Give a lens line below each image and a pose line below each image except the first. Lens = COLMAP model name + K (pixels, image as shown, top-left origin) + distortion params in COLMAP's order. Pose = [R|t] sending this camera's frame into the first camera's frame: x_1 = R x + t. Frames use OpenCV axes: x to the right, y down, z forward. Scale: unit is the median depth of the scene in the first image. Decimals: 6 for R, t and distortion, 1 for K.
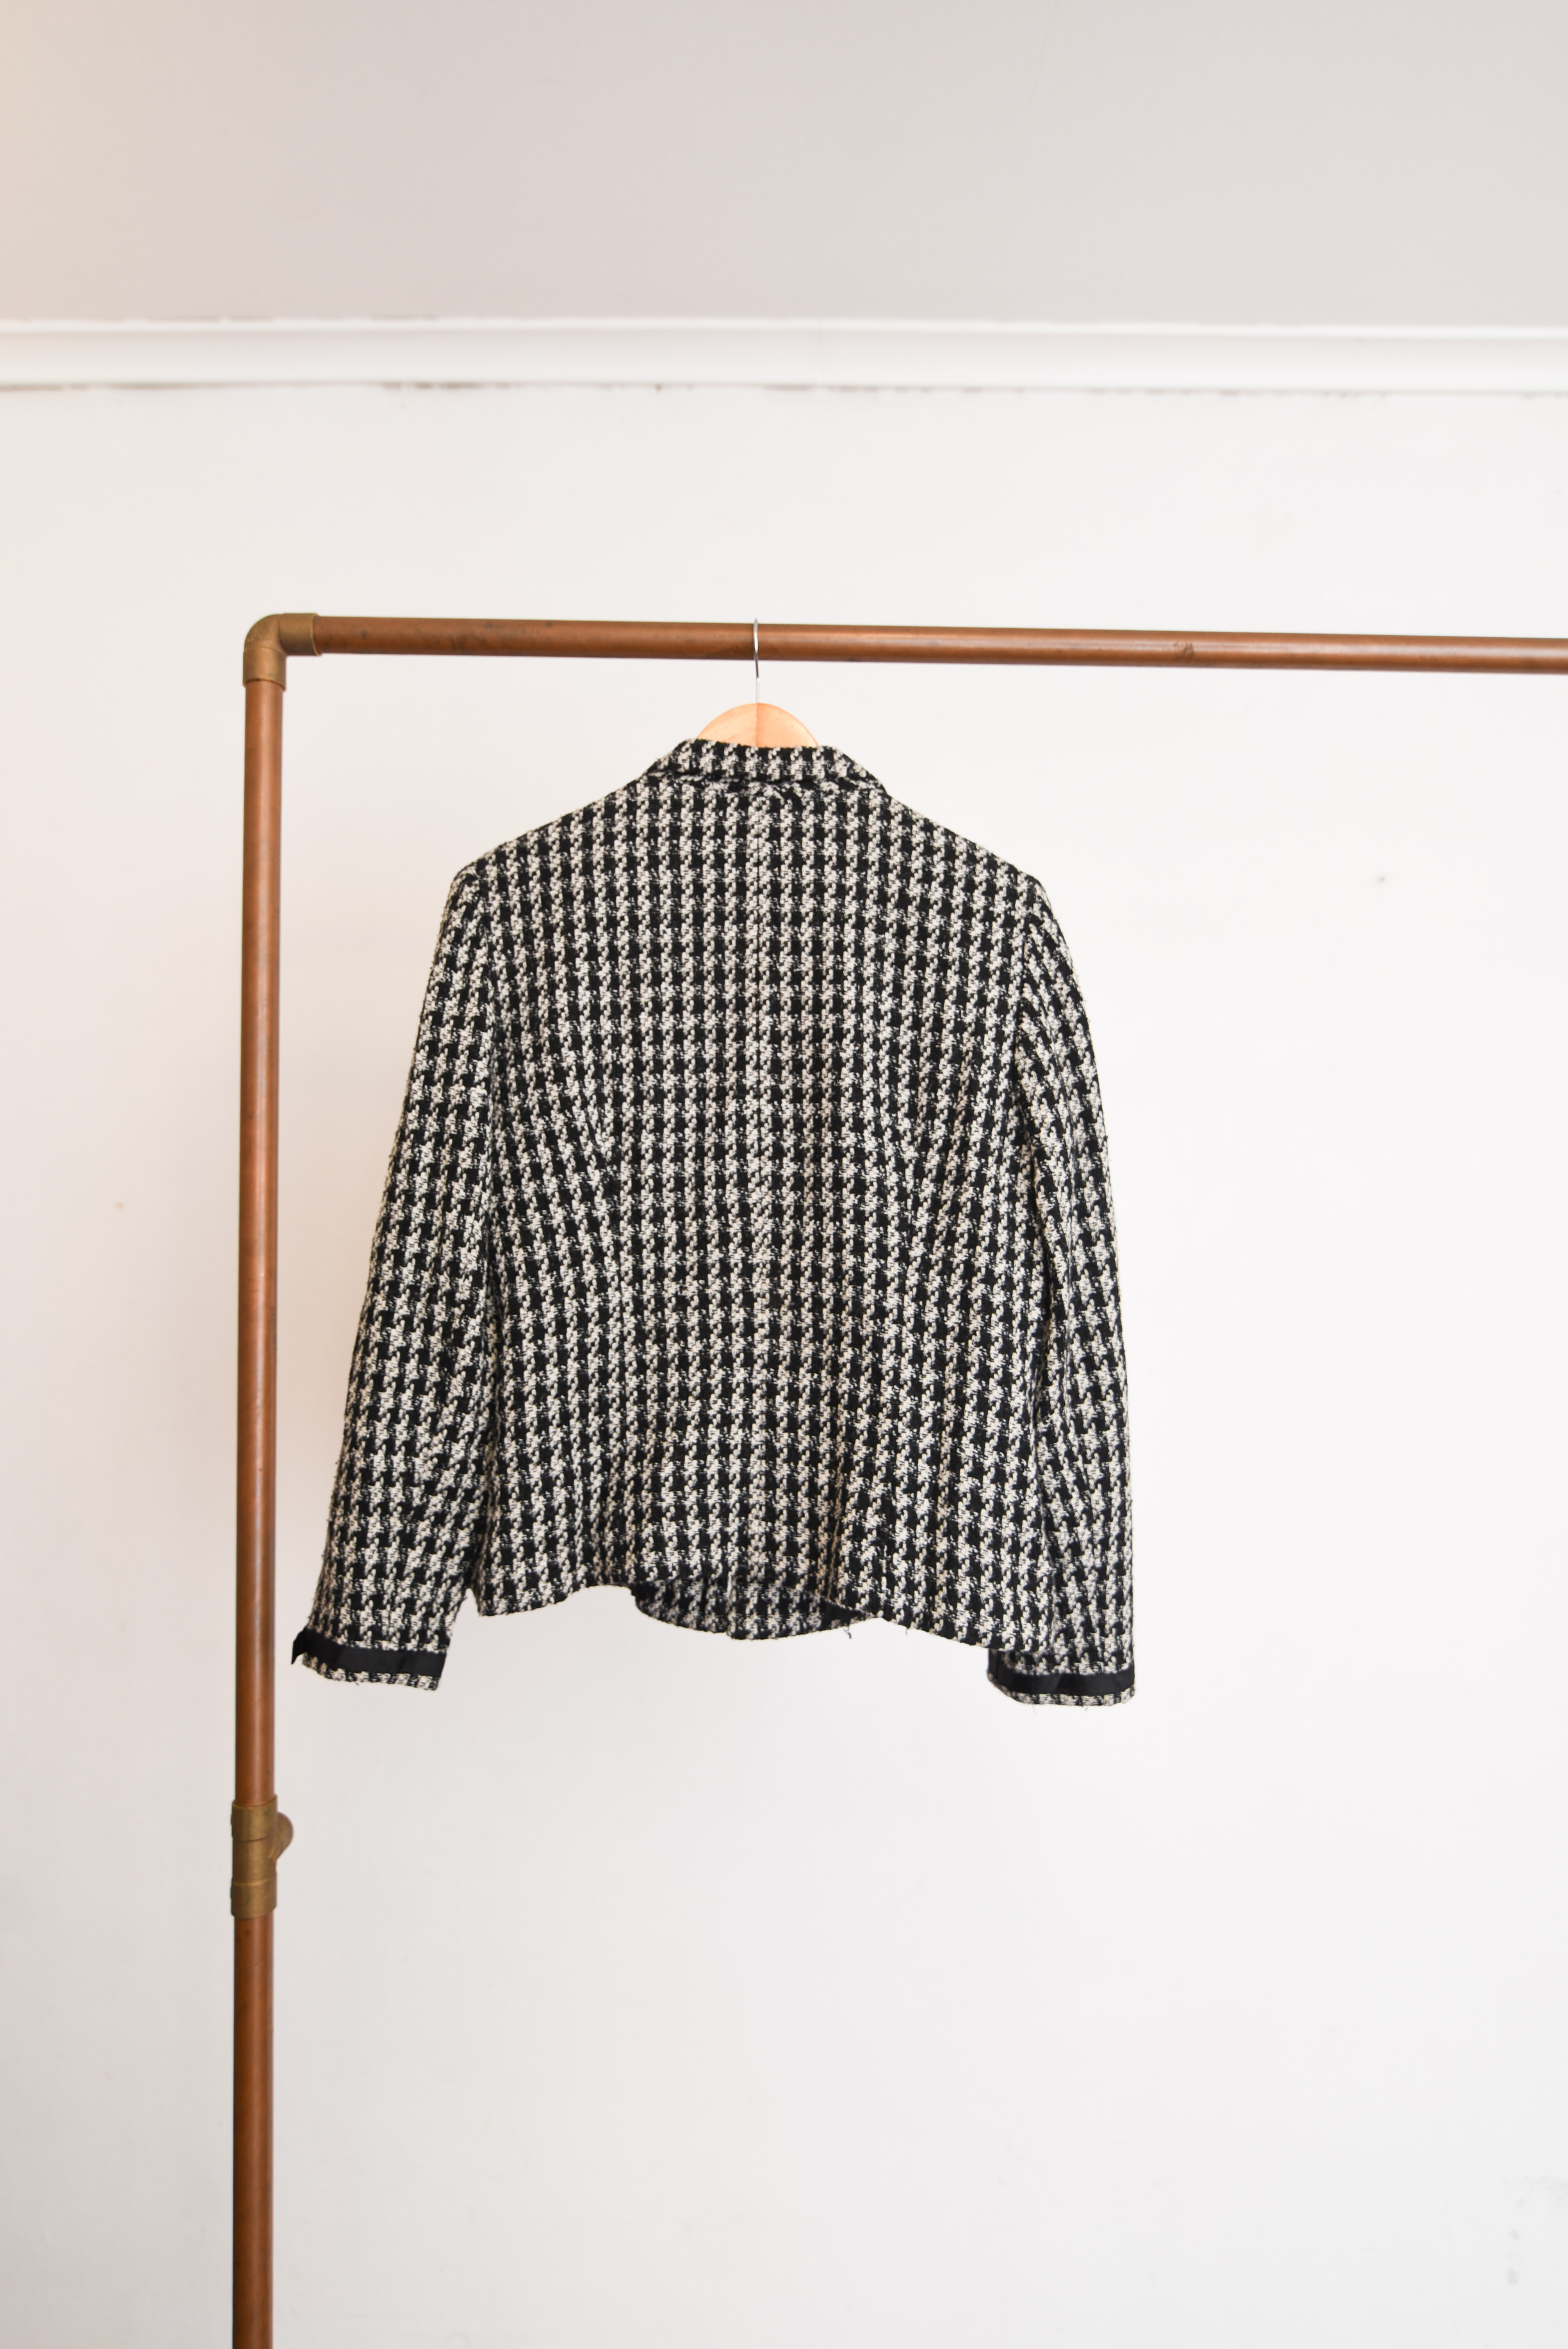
lens RADIAL K [[1390.0, 0, 784.0], [0, 1390.0, 1174.5], [0, 0, 1]] dist [-0.017749, -0.000969]
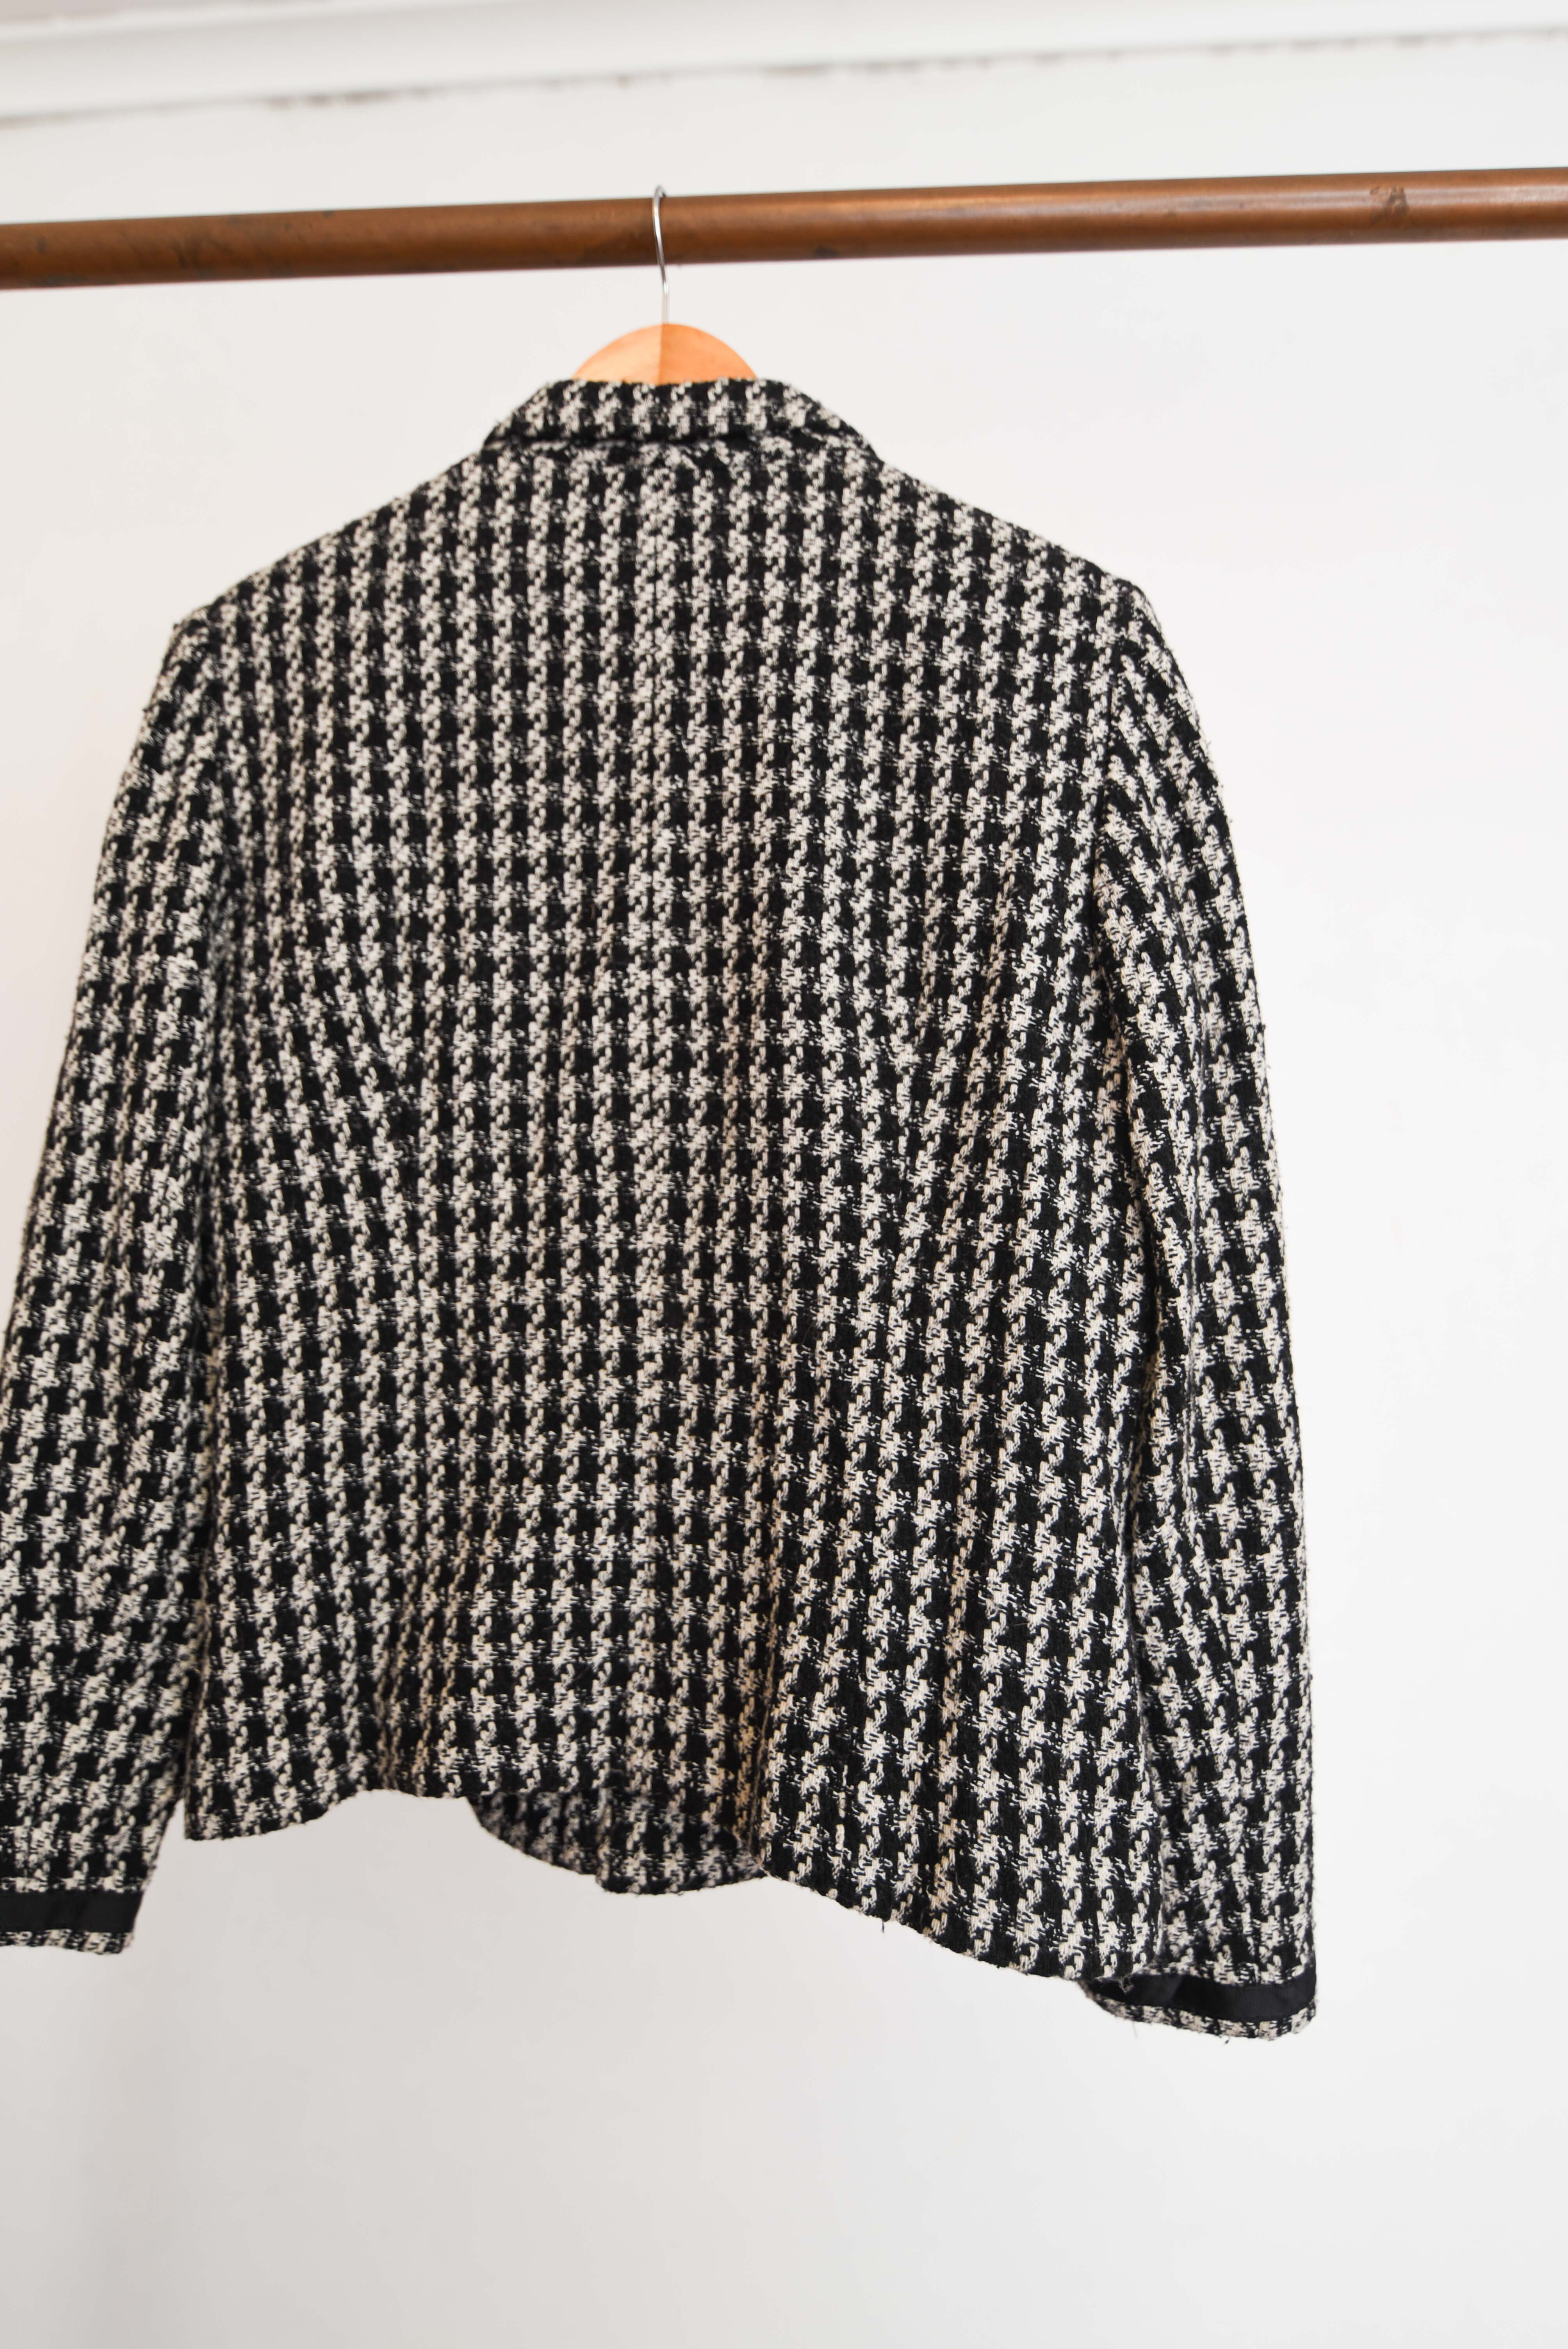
lens RADIAL K [[1390.0, 0, 784.0], [0, 1390.0, 1174.5], [0, 0, 1]] dist [-0.017749, -0.000969]
pose [[0.993639, -0.005068, -0.112495, 0.105395], [0.005813, 0.999963, 0.006293, 0.029223], [0.112459, -0.006907, 0.993632, 0.430948]]
